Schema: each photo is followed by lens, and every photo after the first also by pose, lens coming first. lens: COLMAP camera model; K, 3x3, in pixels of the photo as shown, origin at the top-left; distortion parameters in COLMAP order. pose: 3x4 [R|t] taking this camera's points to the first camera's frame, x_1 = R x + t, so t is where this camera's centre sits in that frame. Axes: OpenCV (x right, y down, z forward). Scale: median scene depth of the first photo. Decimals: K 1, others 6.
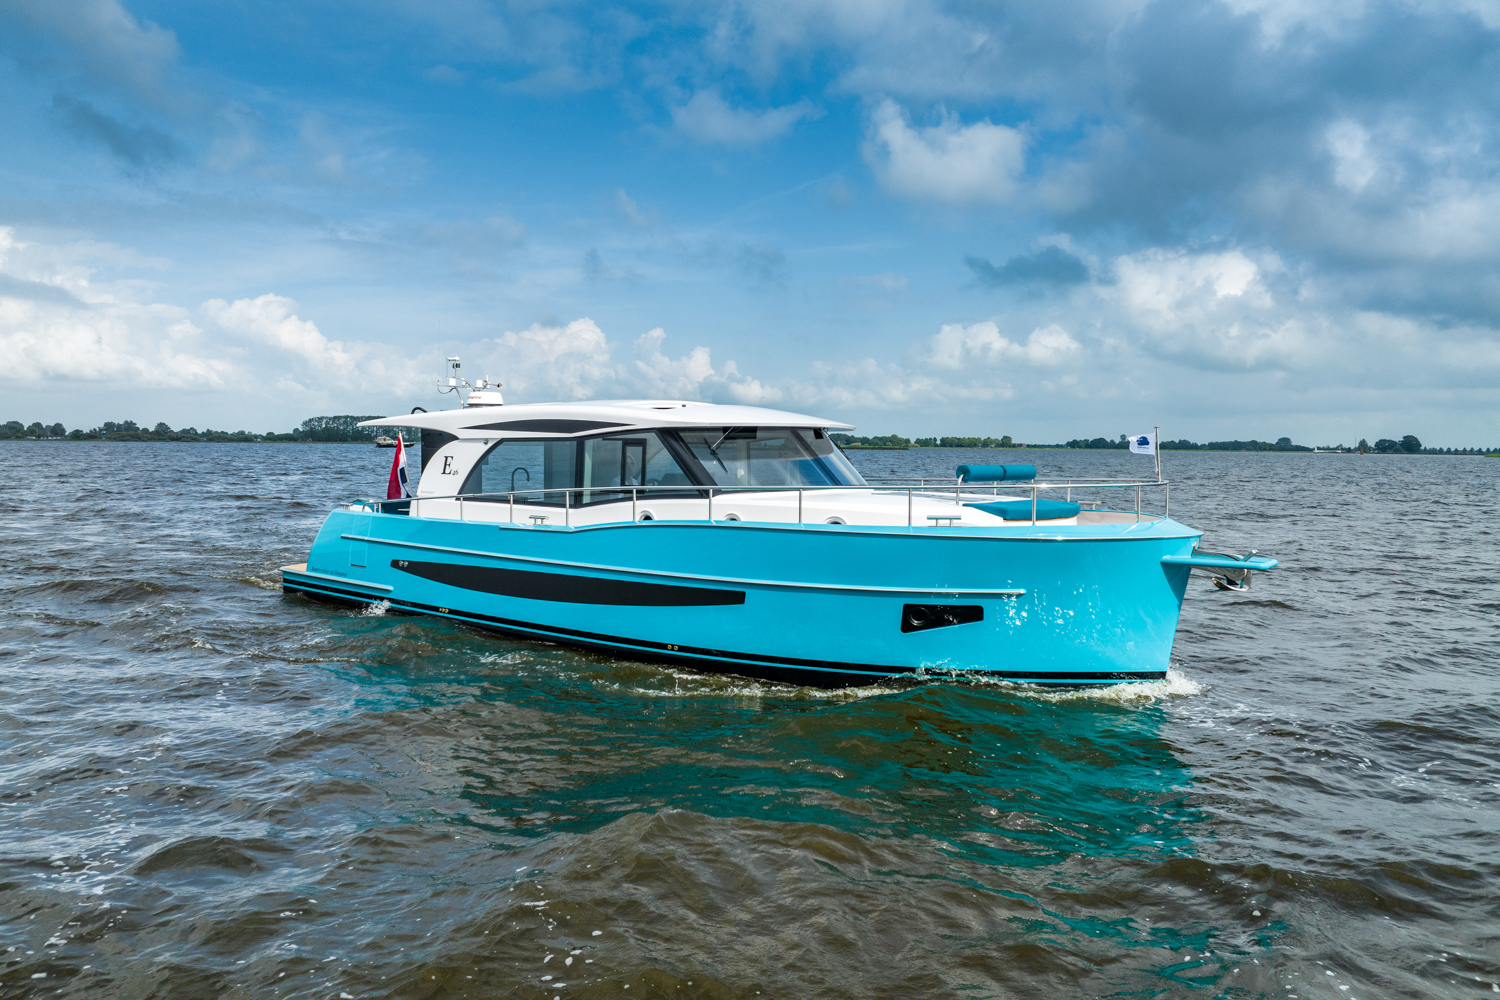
lens RADIAL K [[1046.3, 0, 750.0], [0, 1046.3, 500.0], [0, 0, 1]] dist [-0.007393, -0.056467]
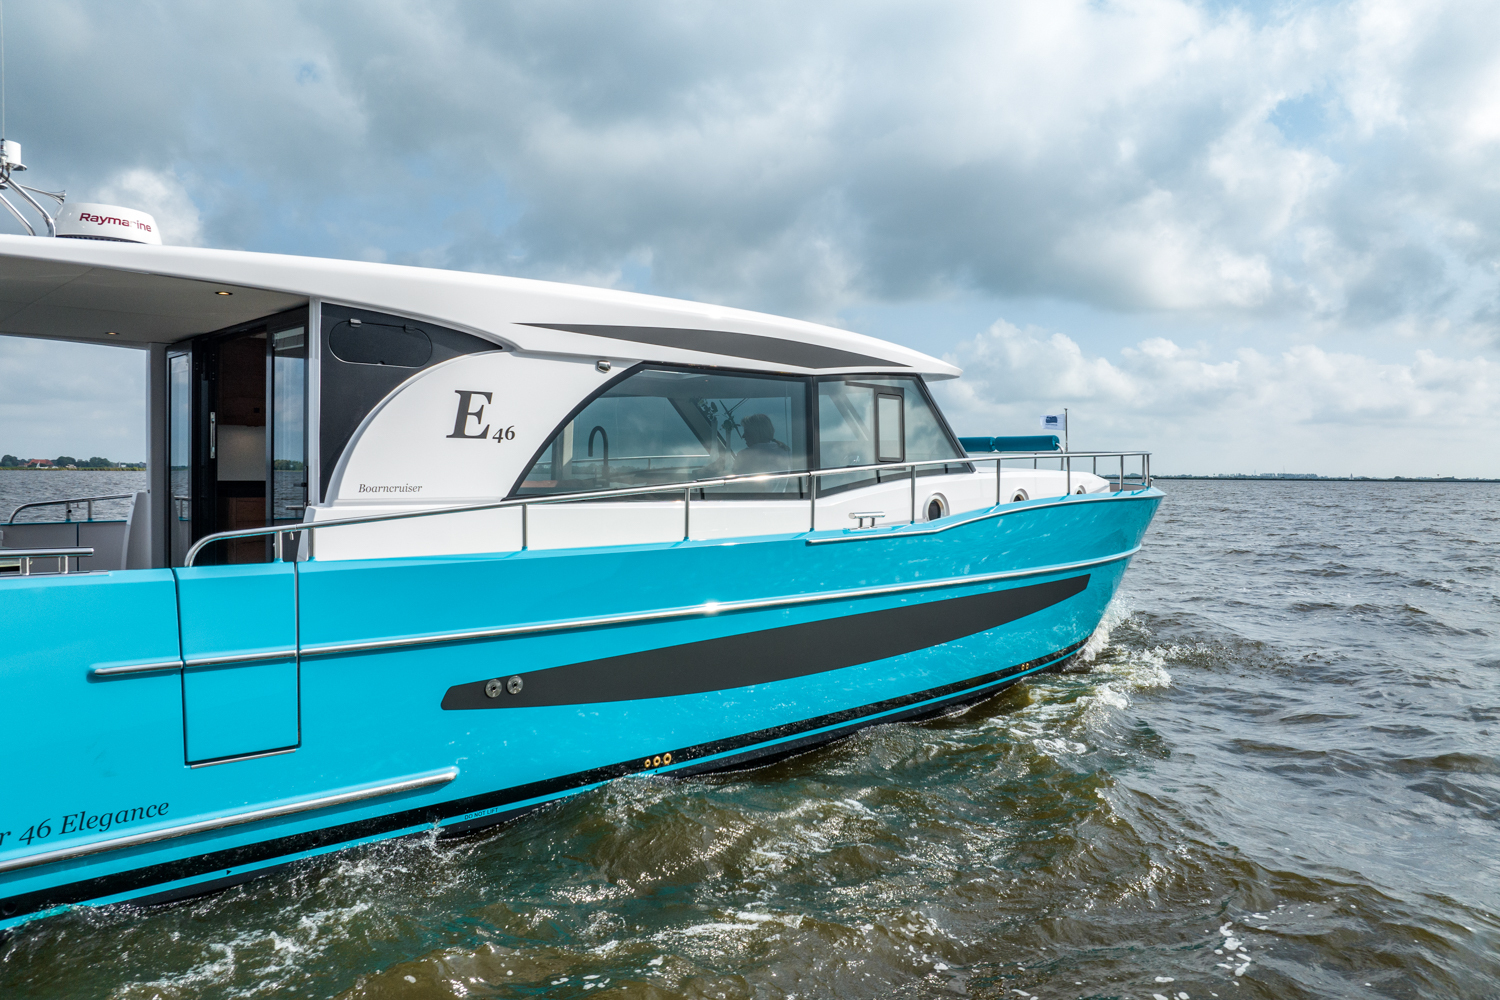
lens RADIAL K [[1046.3, 0, 750.0], [0, 1046.3, 500.0], [0, 0, 1]] dist [-0.007393, -0.056467]
pose [[0.118600, -0.038666, 0.992189, -0.672481], [0.037416, 0.998706, 0.034448, -0.011669], [-0.992237, 0.033038, 0.119893, 0.873709]]
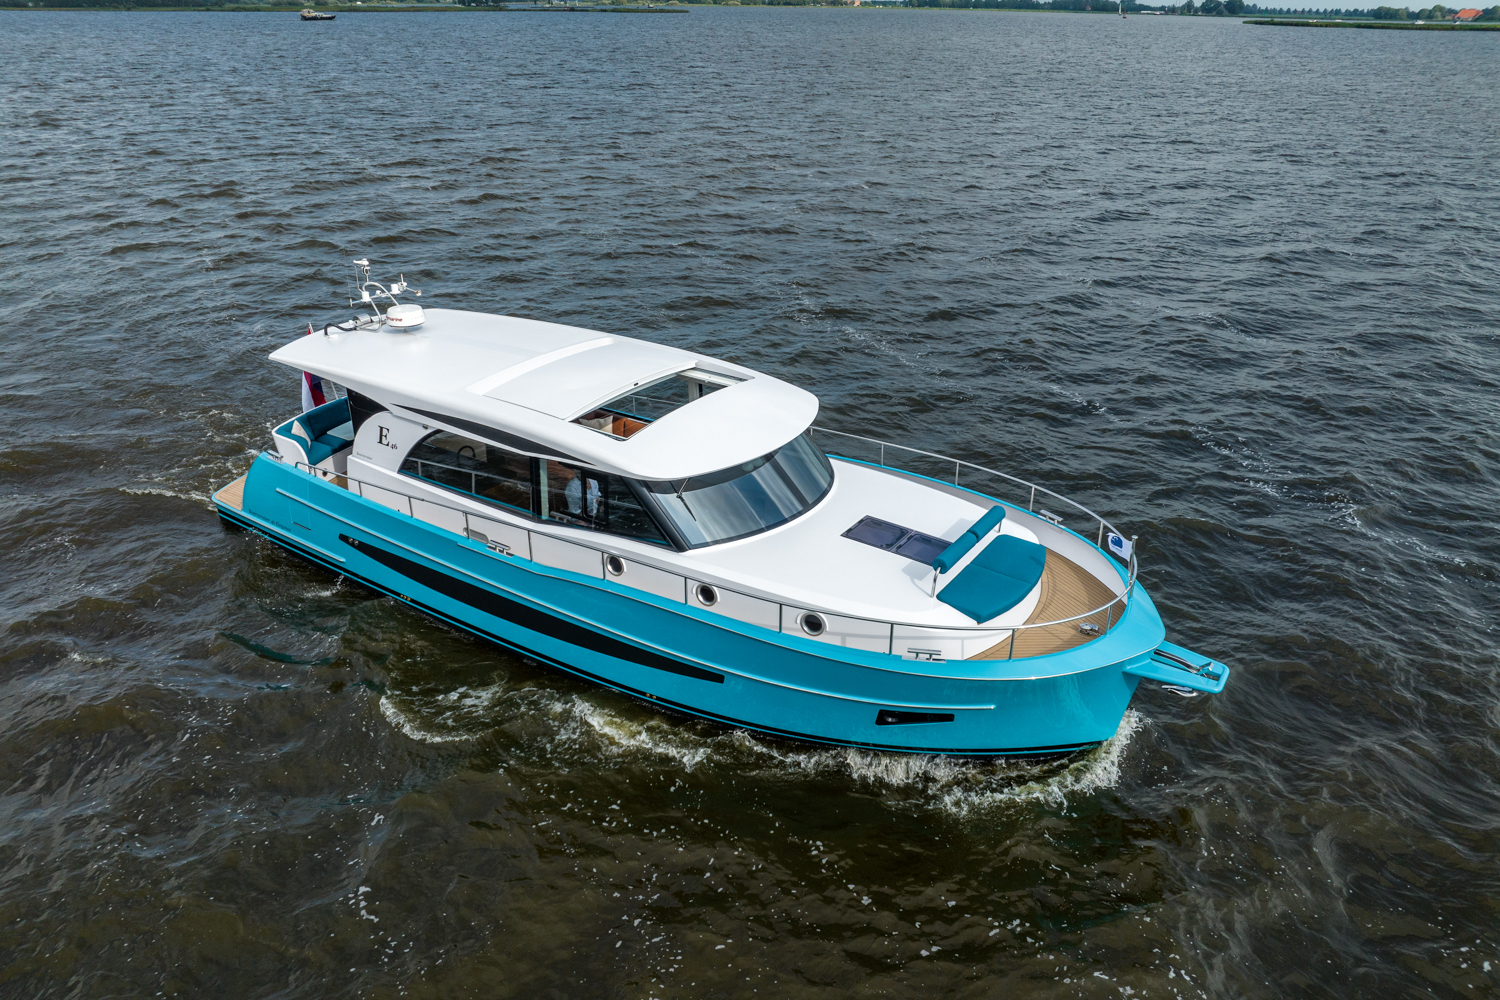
lens RADIAL K [[1046.3, 0, 750.0], [0, 1046.3, 500.0], [0, 0, 1]] dist [-0.007393, -0.056467]
pose [[0.995392, -0.044411, 0.084982, -0.044225], [0.007329, 0.918919, 0.394378, -0.356537], [-0.095606, -0.391938, 0.915011, 0.088294]]
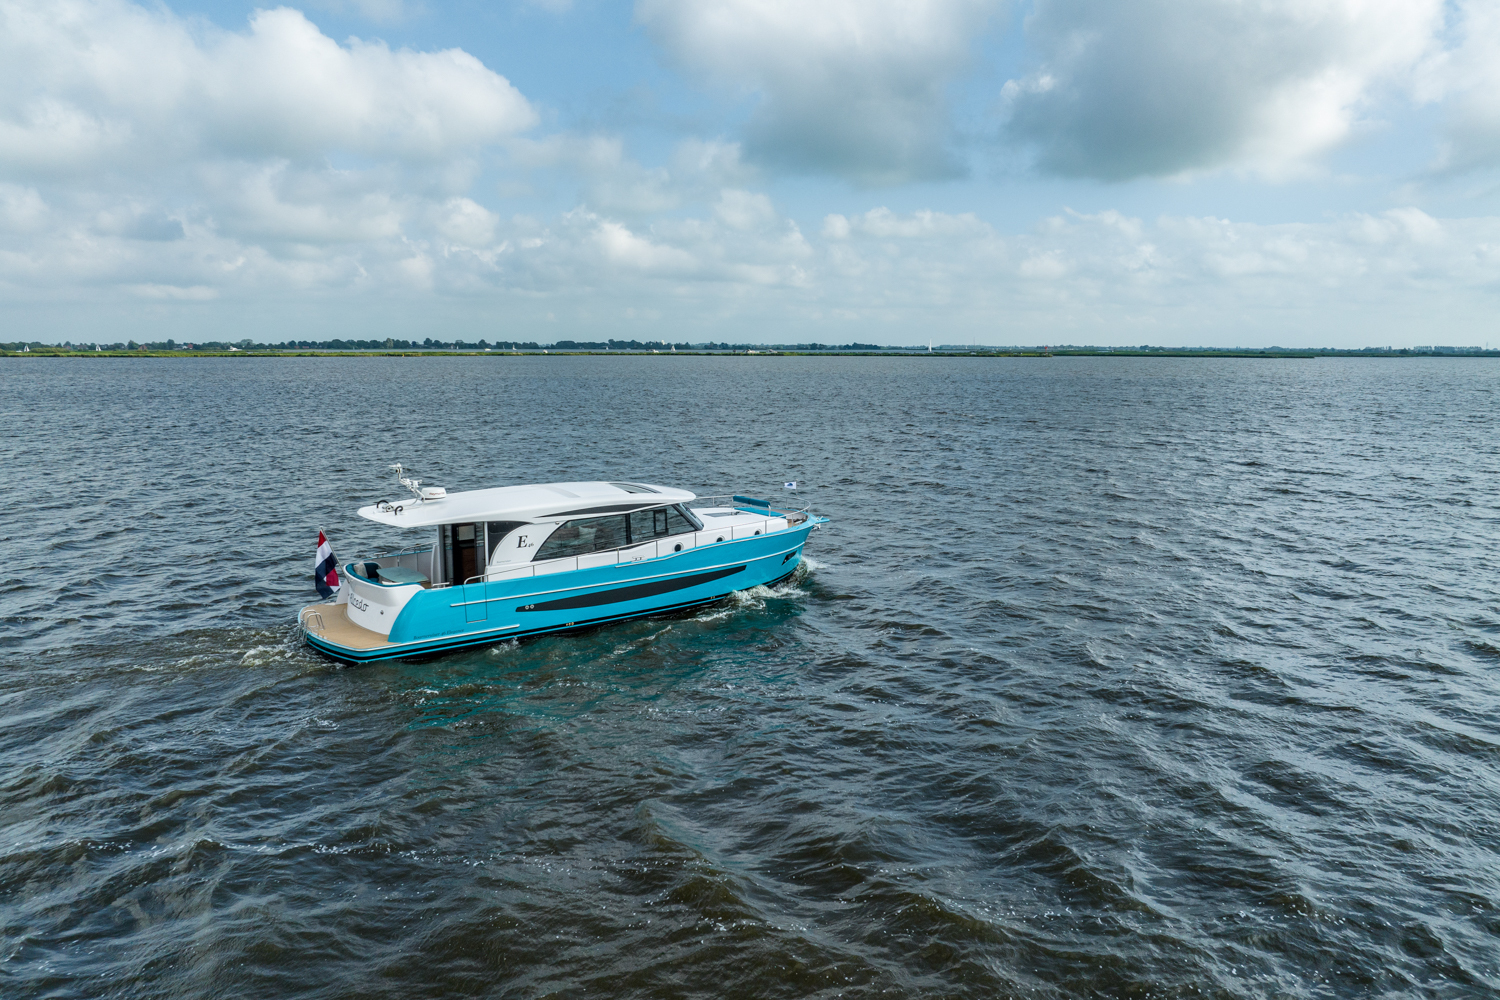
lens RADIAL K [[1046.3, 0, 750.0], [0, 1046.3, 500.0], [0, 0, 1]] dist [-0.007393, -0.056467]
pose [[0.240947, -0.139480, 0.960463, -1.759886], [0.053781, 0.990018, 0.130280, -0.290287], [-0.969047, 0.020264, 0.246043, 0.280306]]
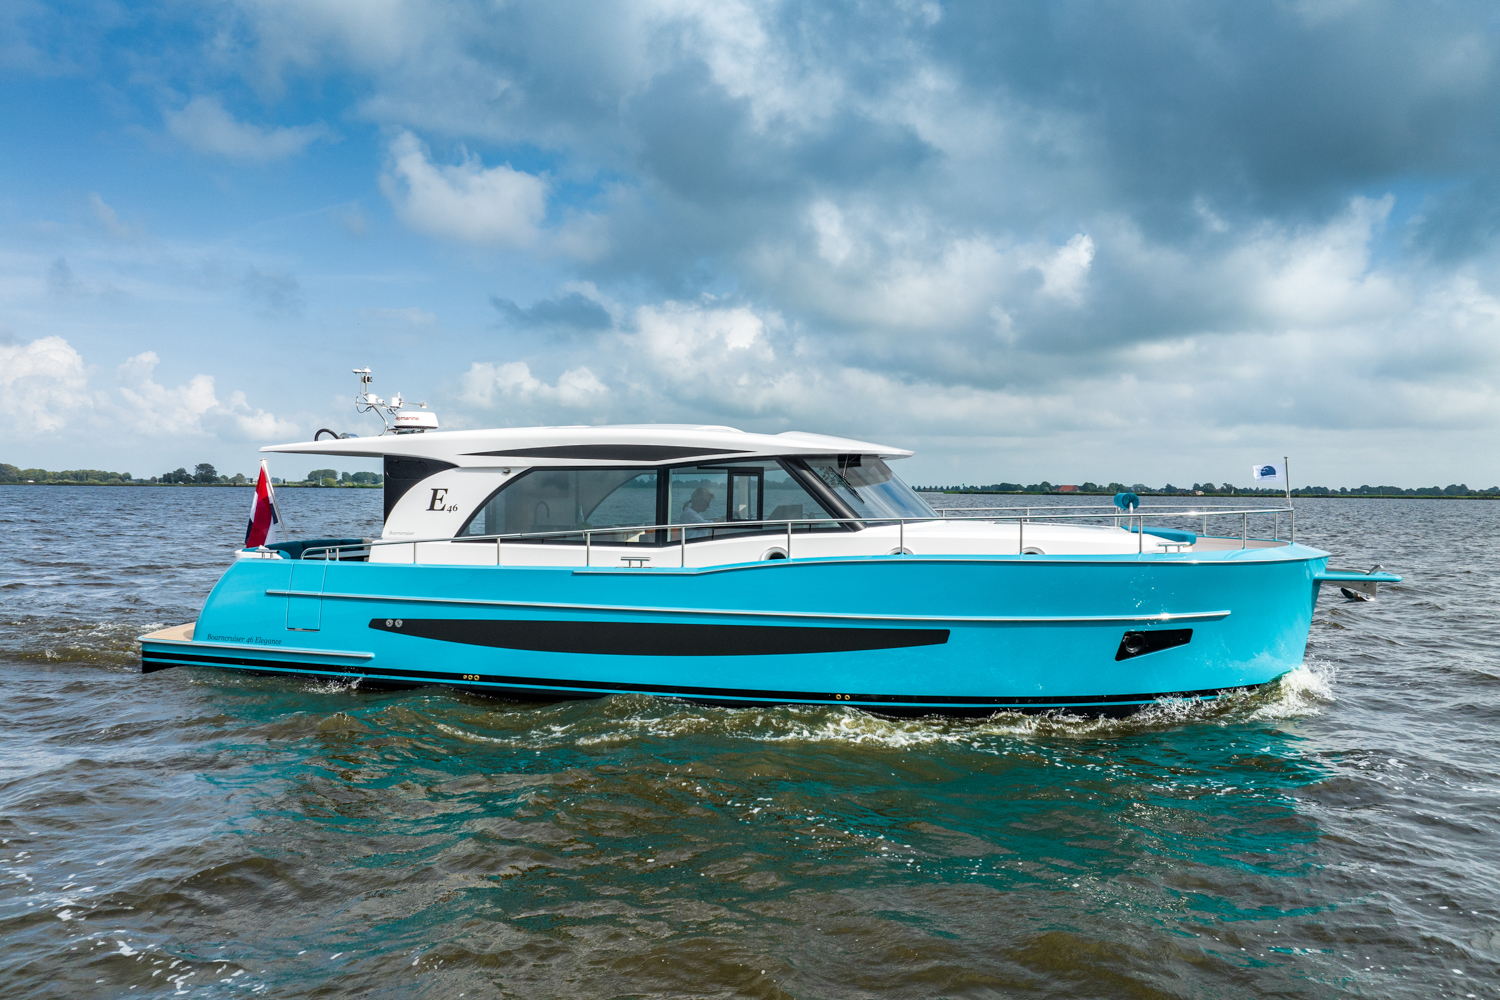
lens RADIAL K [[1046.3, 0, 750.0], [0, 1046.3, 500.0], [0, 0, 1]] dist [-0.007393, -0.056467]
pose [[0.915636, -0.006317, 0.401958, -0.403345], [0.021090, 0.999254, -0.032338, -0.001378], [-0.401454, 0.038087, 0.915087, 0.157953]]
